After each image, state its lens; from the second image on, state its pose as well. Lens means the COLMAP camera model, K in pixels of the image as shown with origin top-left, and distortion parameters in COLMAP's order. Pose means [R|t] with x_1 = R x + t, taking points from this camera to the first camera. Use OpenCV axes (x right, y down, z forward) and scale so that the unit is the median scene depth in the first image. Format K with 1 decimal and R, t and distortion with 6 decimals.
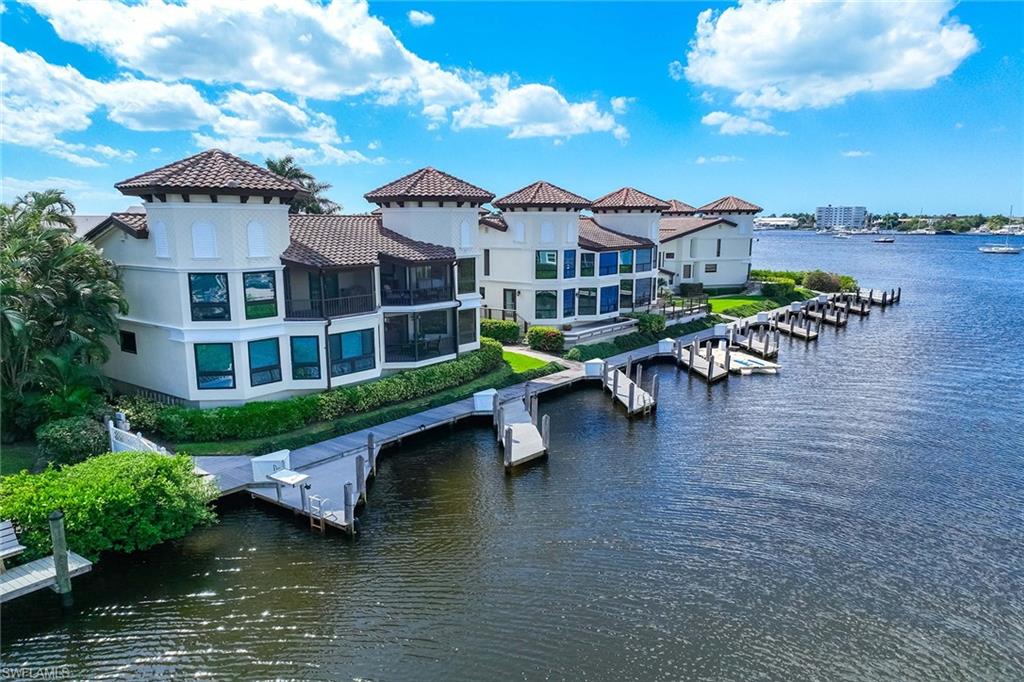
lens RADIAL K [[720.9, 0, 513.5], [0, 720.9, 369.3], [0, 0, 1]] dist [0.007367, 0.013521]
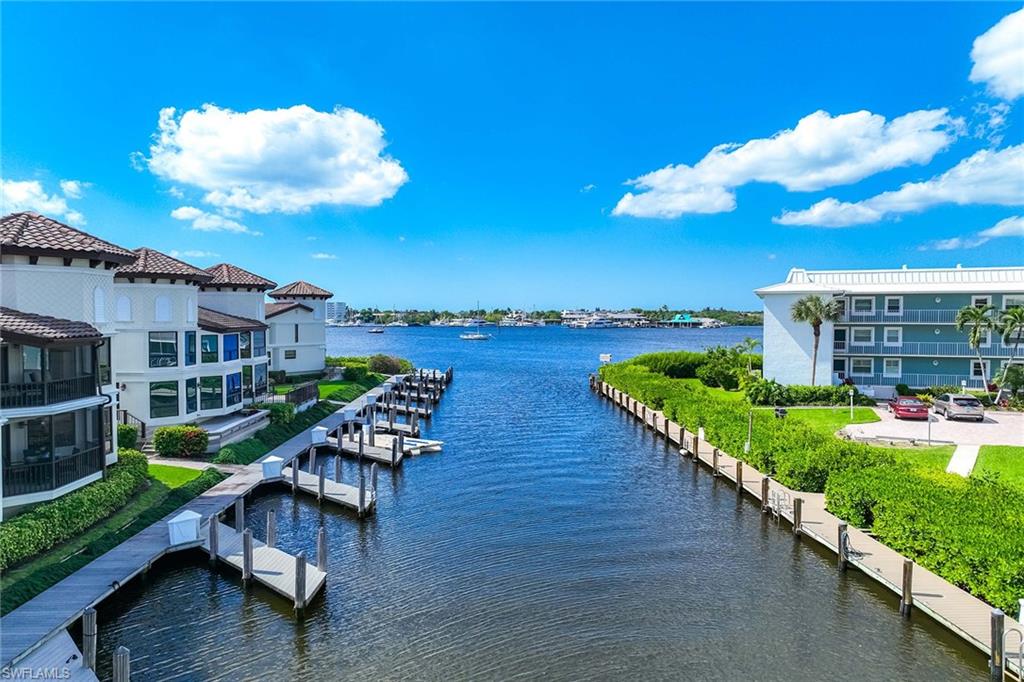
lens RADIAL K [[722.7, 0, 512.0], [0, 722.7, 341.0], [0, 0, 1]] dist [0.010359, 0.005147]
pose [[0.776828, -0.020420, 0.629381, -0.171884], [0.125235, 0.984519, -0.122631, -0.007937], [-0.617134, 0.174084, 0.767360, 0.154805]]
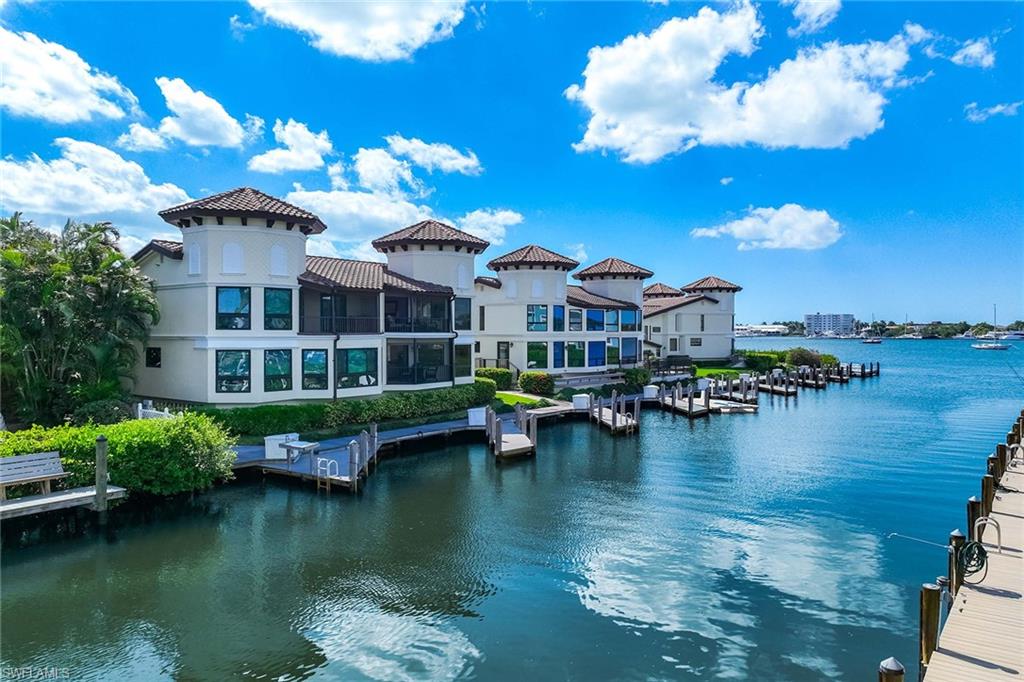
lens RADIAL K [[722.7, 0, 512.0], [0, 722.7, 341.0], [0, 0, 1]] dist [0.010359, 0.005147]
pose [[0.999998, -0.000263, 0.002192, 0.006163], [0.000671, 0.982163, -0.188028, 0.098985], [-0.002103, 0.188029, 0.982161, -0.059176]]
